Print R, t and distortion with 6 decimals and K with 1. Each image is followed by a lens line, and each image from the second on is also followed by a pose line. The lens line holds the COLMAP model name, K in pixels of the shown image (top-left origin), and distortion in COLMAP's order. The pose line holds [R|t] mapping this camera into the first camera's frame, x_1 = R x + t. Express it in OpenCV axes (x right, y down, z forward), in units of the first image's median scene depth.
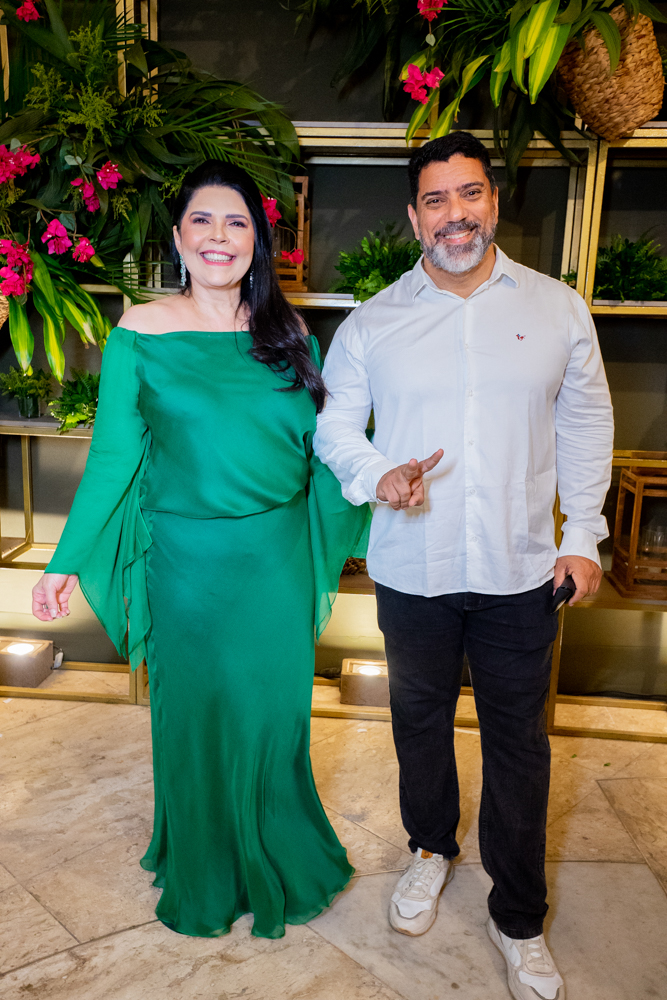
lens RADIAL K [[801.0, 0, 322.9], [0, 801.0, 489.6], [0, 0, 1]] dist [0.025494, 0.034007]
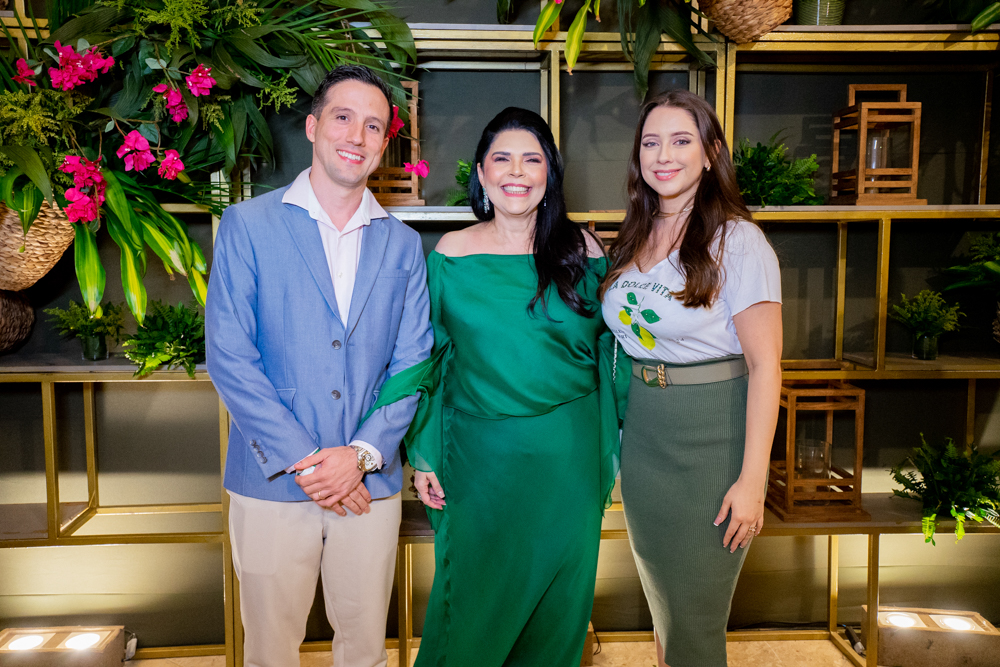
lens RADIAL K [[801.0, 0, 492.9], [0, 801.0, 313.5], [0, 0, 1]] dist [0.025494, 0.034007]
pose [[0.989436, -0.046524, 0.137300, -0.081139], [0.059240, 0.994175, -0.090033, -0.044821], [-0.132312, 0.097215, 0.986429, 0.128966]]
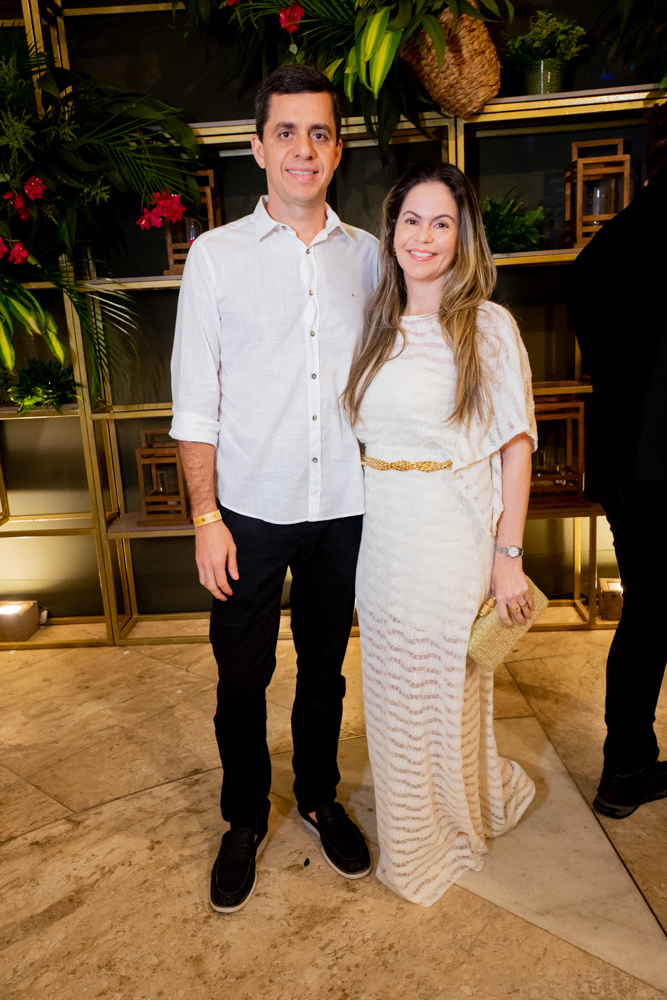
lens RADIAL K [[801.0, 0, 319.1], [0, 801.0, 488.9], [0, 0, 1]] dist [0.025494, 0.034007]
pose [[0.995275, -0.096490, 0.010842, 0.084588], [0.096066, 0.994777, 0.034490, 0.040805], [-0.014113, -0.033286, 0.999346, -0.178323]]
